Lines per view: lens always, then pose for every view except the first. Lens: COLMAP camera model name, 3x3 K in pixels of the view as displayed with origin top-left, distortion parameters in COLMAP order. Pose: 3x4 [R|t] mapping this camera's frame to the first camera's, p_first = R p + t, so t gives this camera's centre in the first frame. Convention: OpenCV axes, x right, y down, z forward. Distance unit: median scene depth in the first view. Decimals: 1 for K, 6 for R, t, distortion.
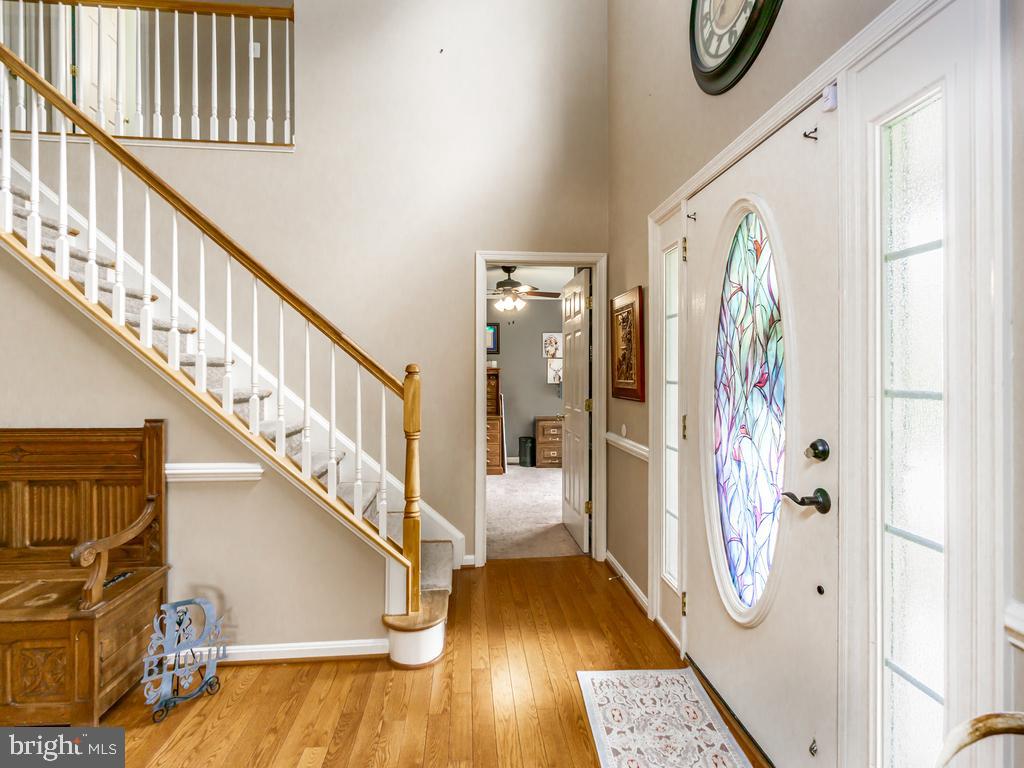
lens RADIAL K [[495.9, 0, 514.2], [0, 495.9, 369.0], [0, 0, 1]] dist [-0.006592, 0.000563]
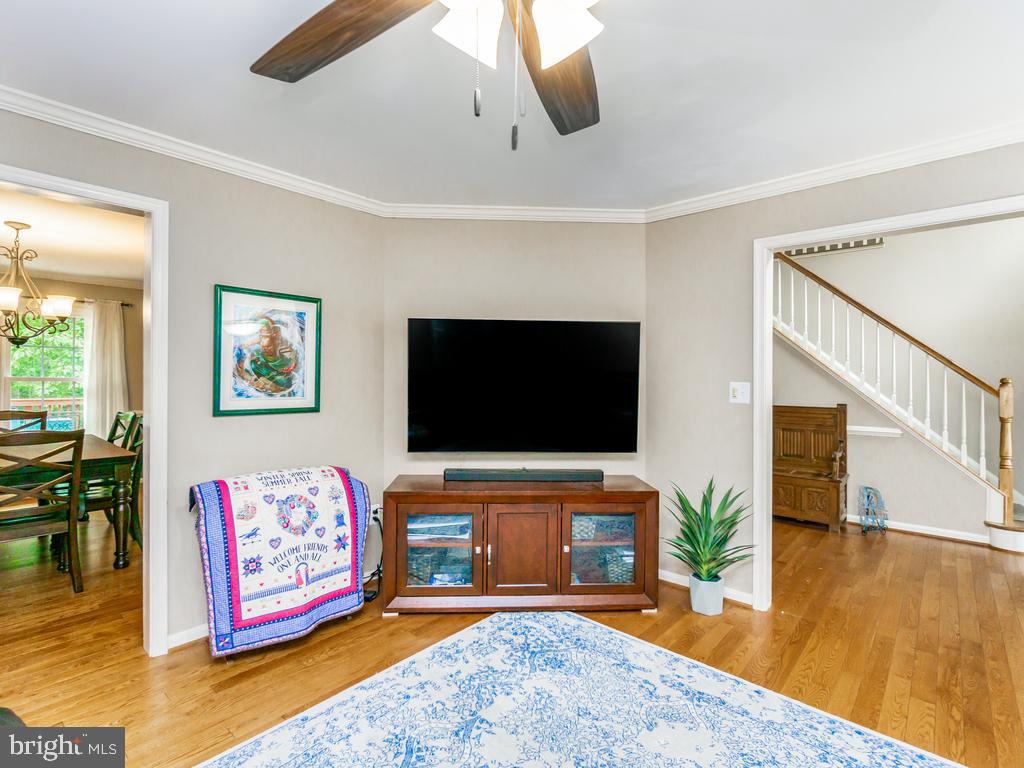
lens RADIAL K [[495.9, 0, 512.5], [0, 495.9, 379.1], [0, 0, 1]] dist [-0.006592, 0.000563]
pose [[0.679250, -0.001443, -0.733906, -0.123805], [-0.001648, 0.999993, -0.003491, 0.003796], [0.733905, 0.003581, 0.679242, -1.478502]]
